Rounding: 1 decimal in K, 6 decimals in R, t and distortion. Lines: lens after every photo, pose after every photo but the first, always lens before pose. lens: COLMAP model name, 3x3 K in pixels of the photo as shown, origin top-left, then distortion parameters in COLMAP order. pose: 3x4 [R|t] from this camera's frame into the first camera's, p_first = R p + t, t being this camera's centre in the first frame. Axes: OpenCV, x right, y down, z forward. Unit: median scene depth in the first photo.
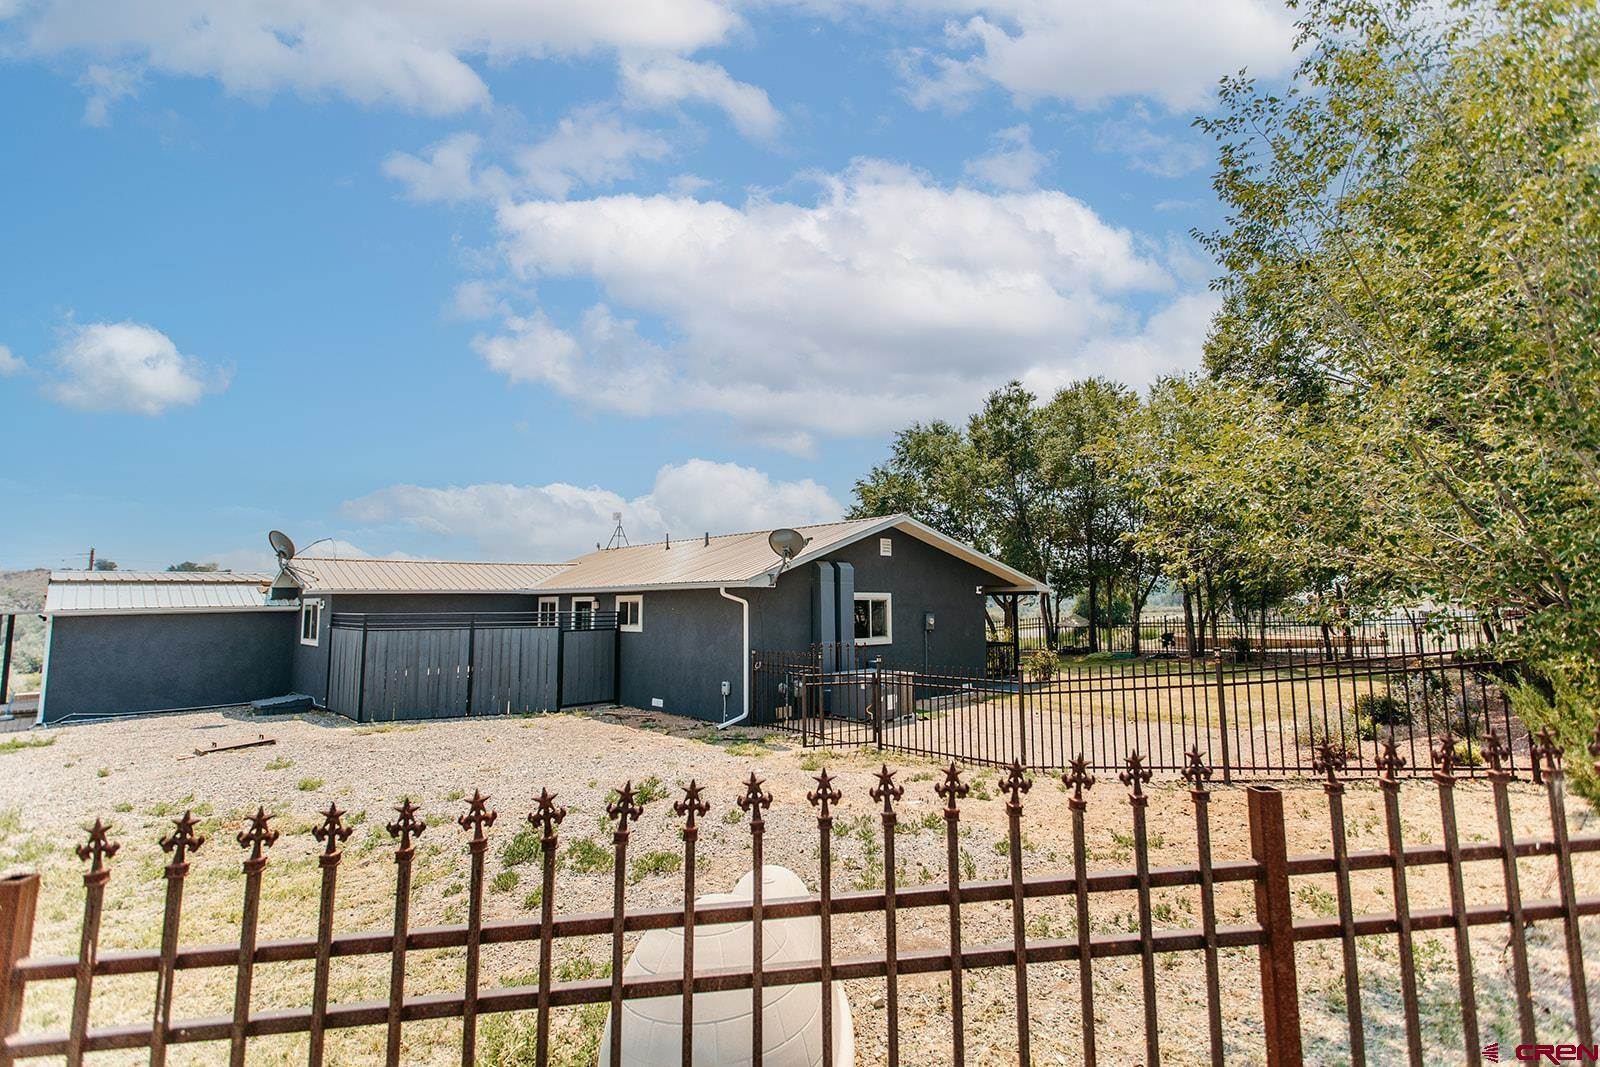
lens RADIAL K [[760.0, 0, 802.2], [0, 760.0, 514.5], [0, 0, 1]] dist [0.007274, -0.000059]
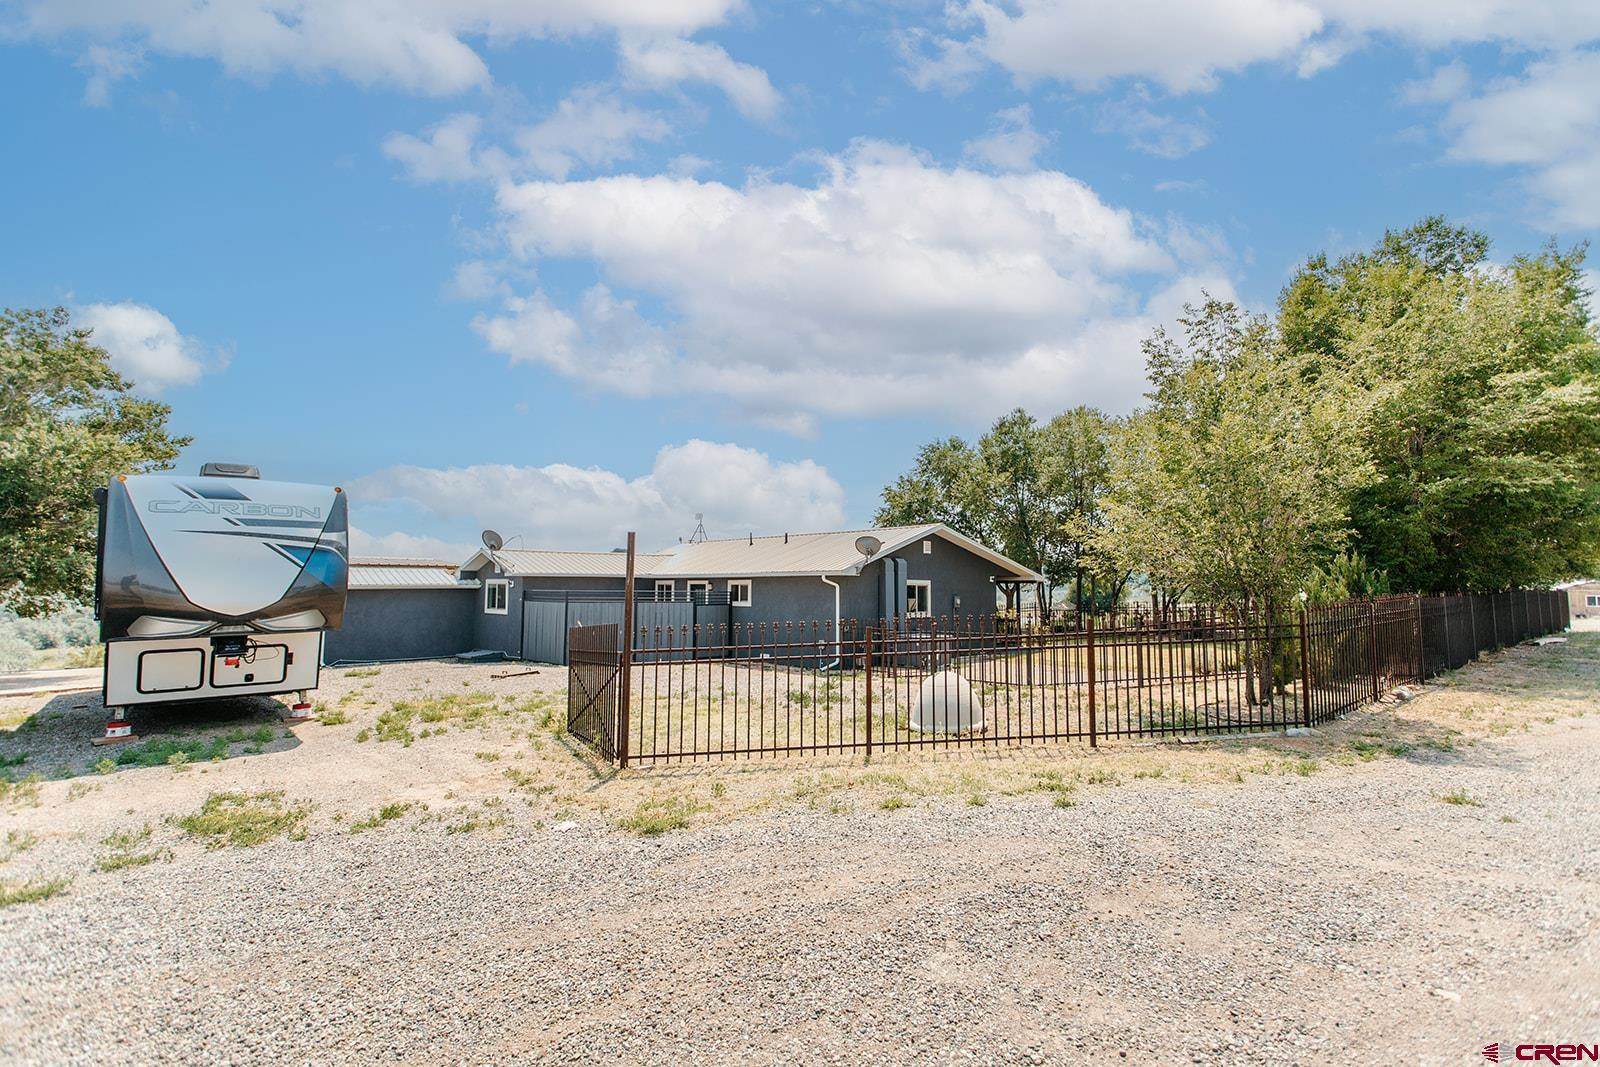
lens RADIAL K [[760.0, 0, 802.2], [0, 760.0, 514.5], [0, 0, 1]] dist [0.007274, -0.000059]
pose [[0.999903, 0.012861, 0.005417, -0.089960], [-0.012958, 0.999747, 0.018391, -0.028400], [-0.005179, -0.018459, 0.999816, -0.273649]]
